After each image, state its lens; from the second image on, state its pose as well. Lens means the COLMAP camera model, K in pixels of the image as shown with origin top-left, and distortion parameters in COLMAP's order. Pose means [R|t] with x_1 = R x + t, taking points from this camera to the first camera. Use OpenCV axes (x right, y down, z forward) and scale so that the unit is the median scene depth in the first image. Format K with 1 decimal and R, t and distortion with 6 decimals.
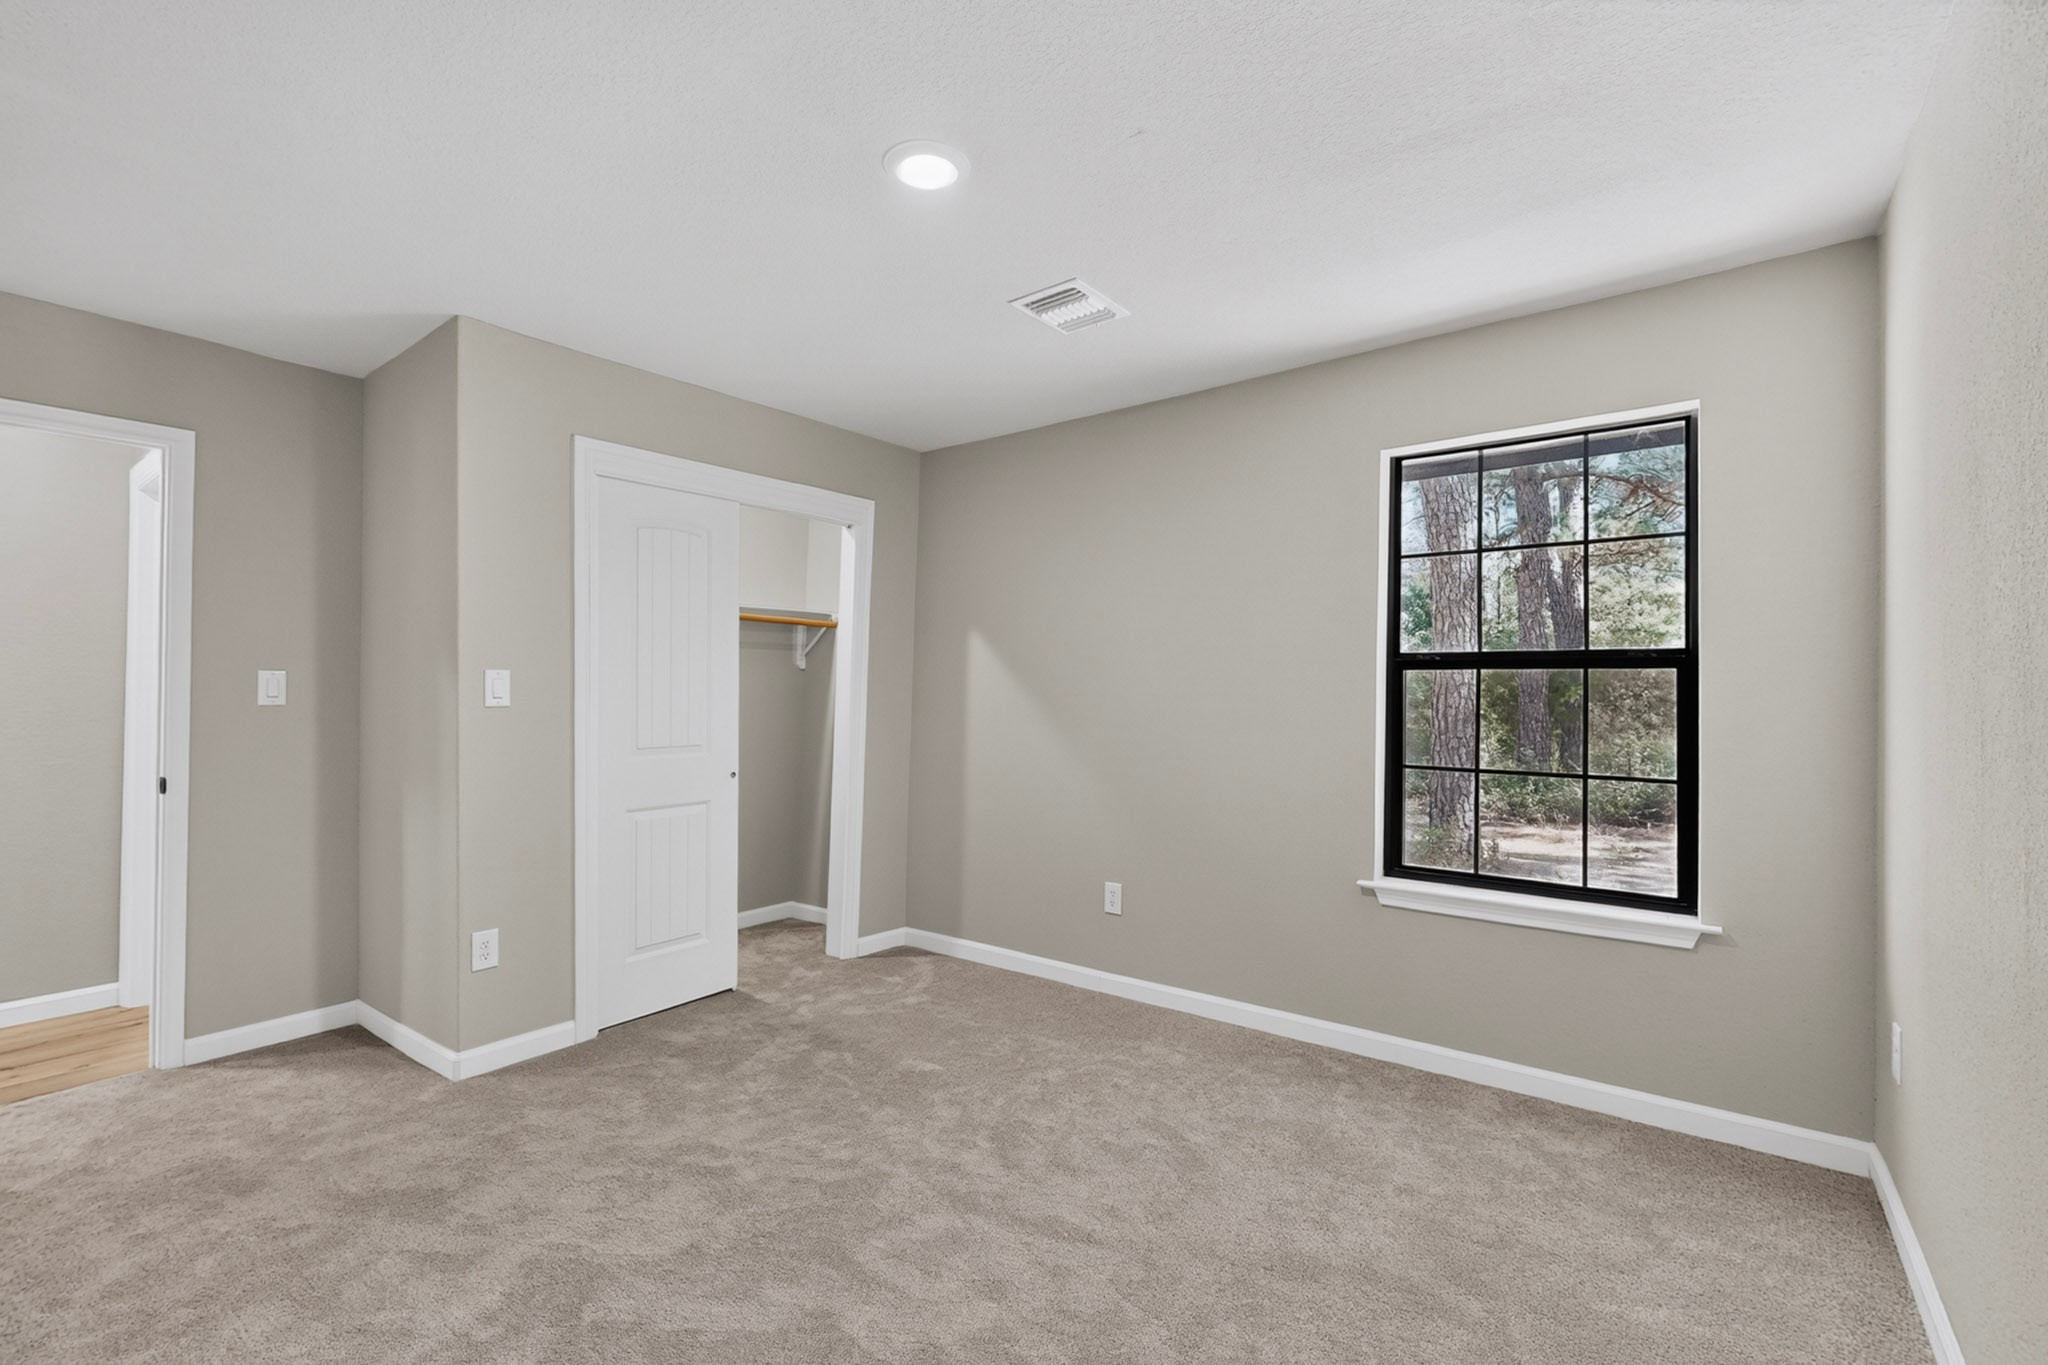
lens RADIAL K [[895.7, 0, 1020.6], [0, 895.7, 681.3], [0, 0, 1]] dist [-0.011628, -0.000425]
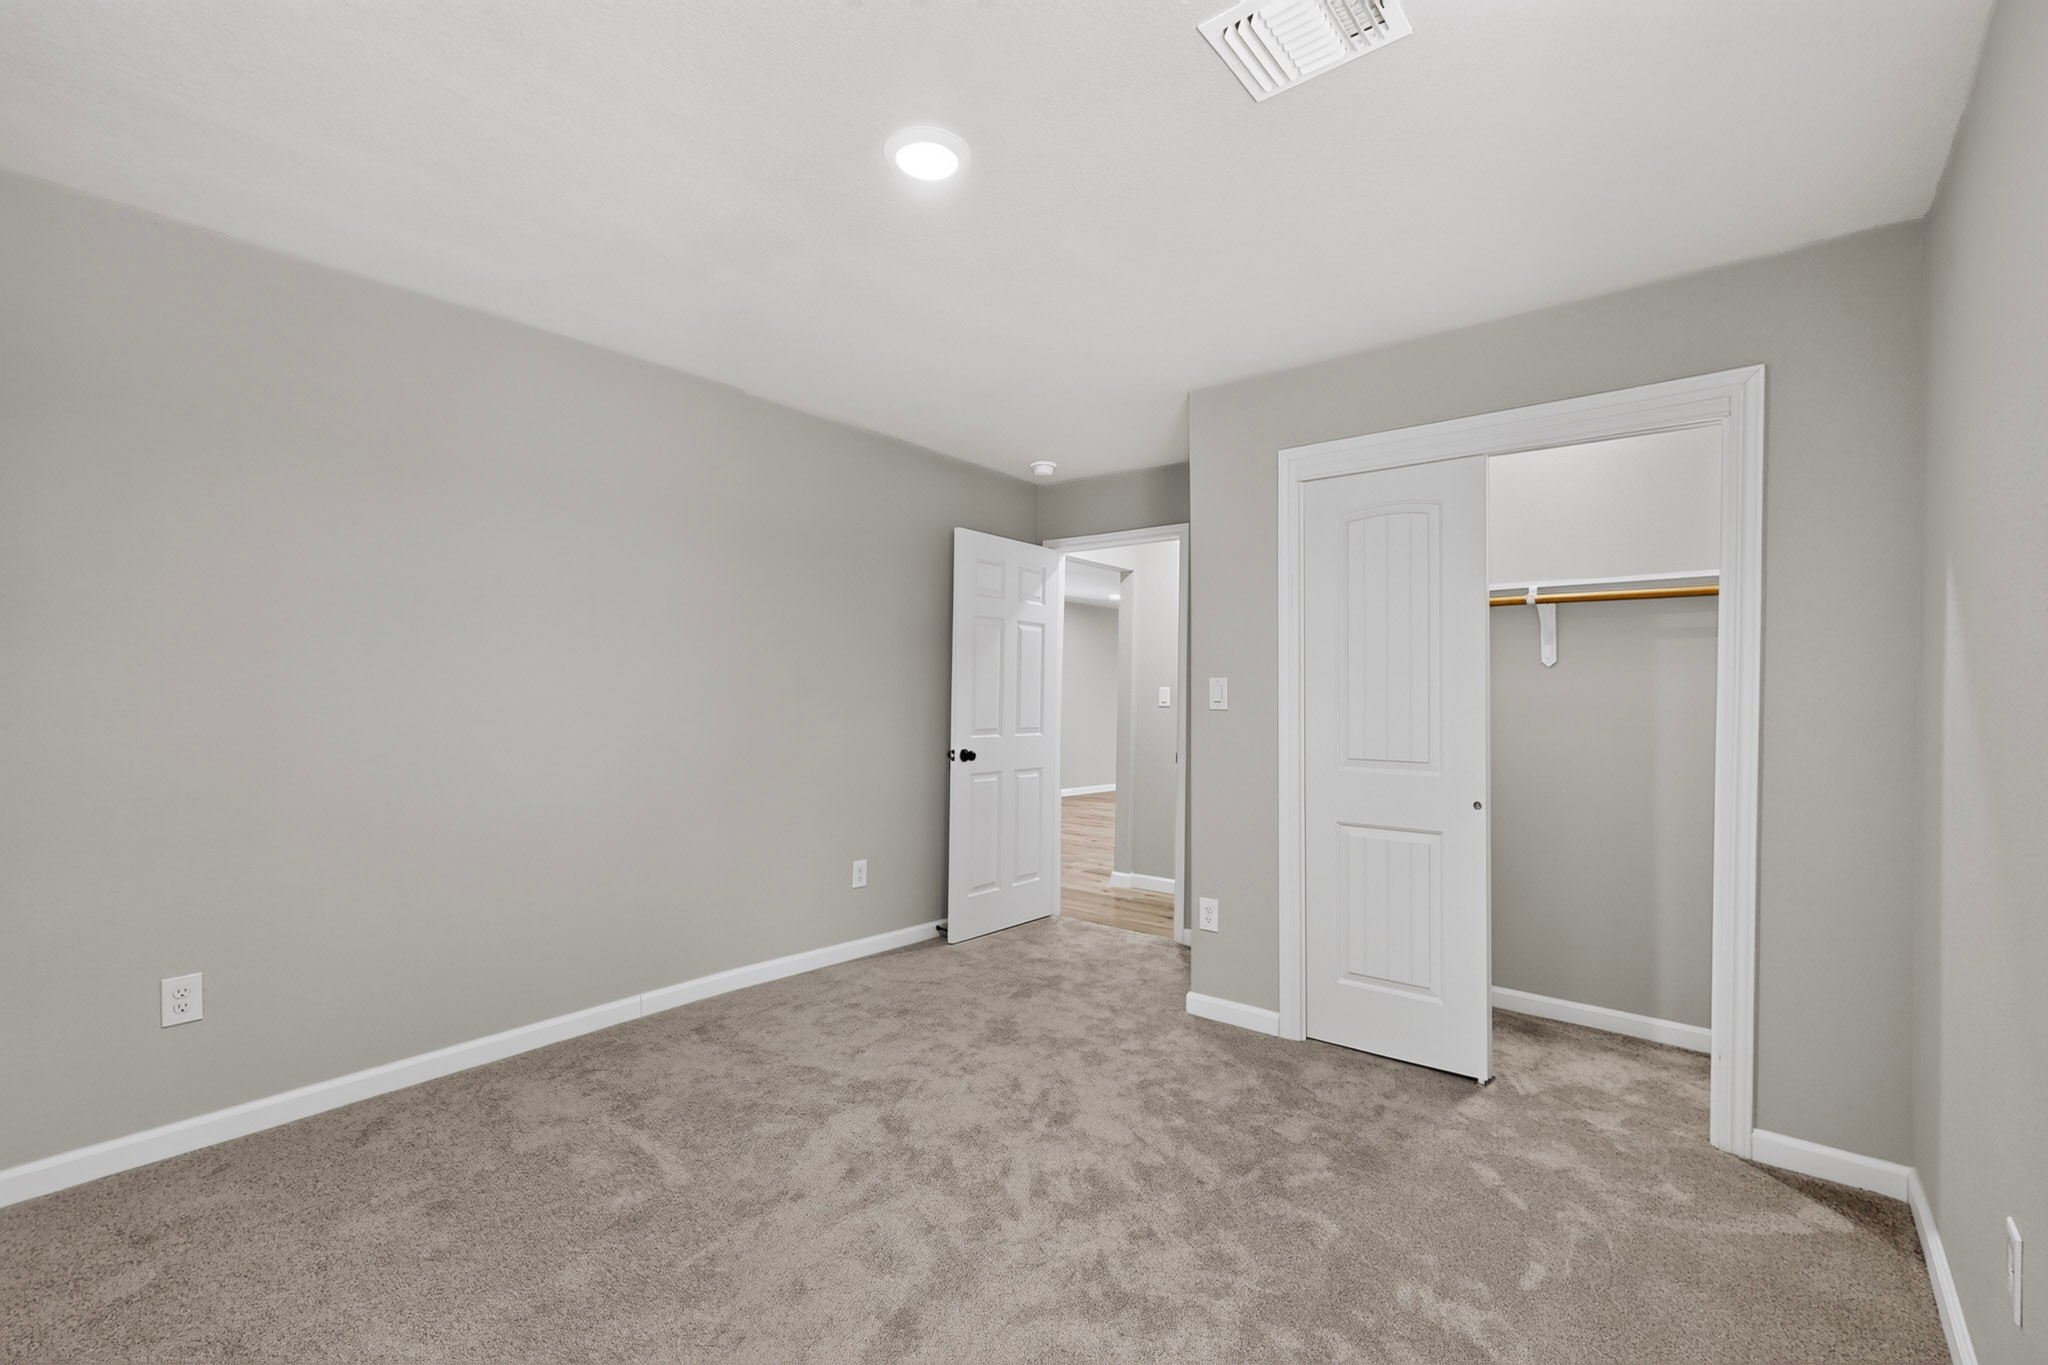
lens RADIAL K [[895.7, 0, 1030.3], [0, 895.7, 695.2], [0, 0, 1]] dist [-0.011628, -0.000425]
pose [[-0.029269, 0.000724, -0.999571, 0.549923], [-0.000767, 0.999999, 0.000747, 0.008662], [0.999571, 0.000789, -0.029268, 0.739276]]
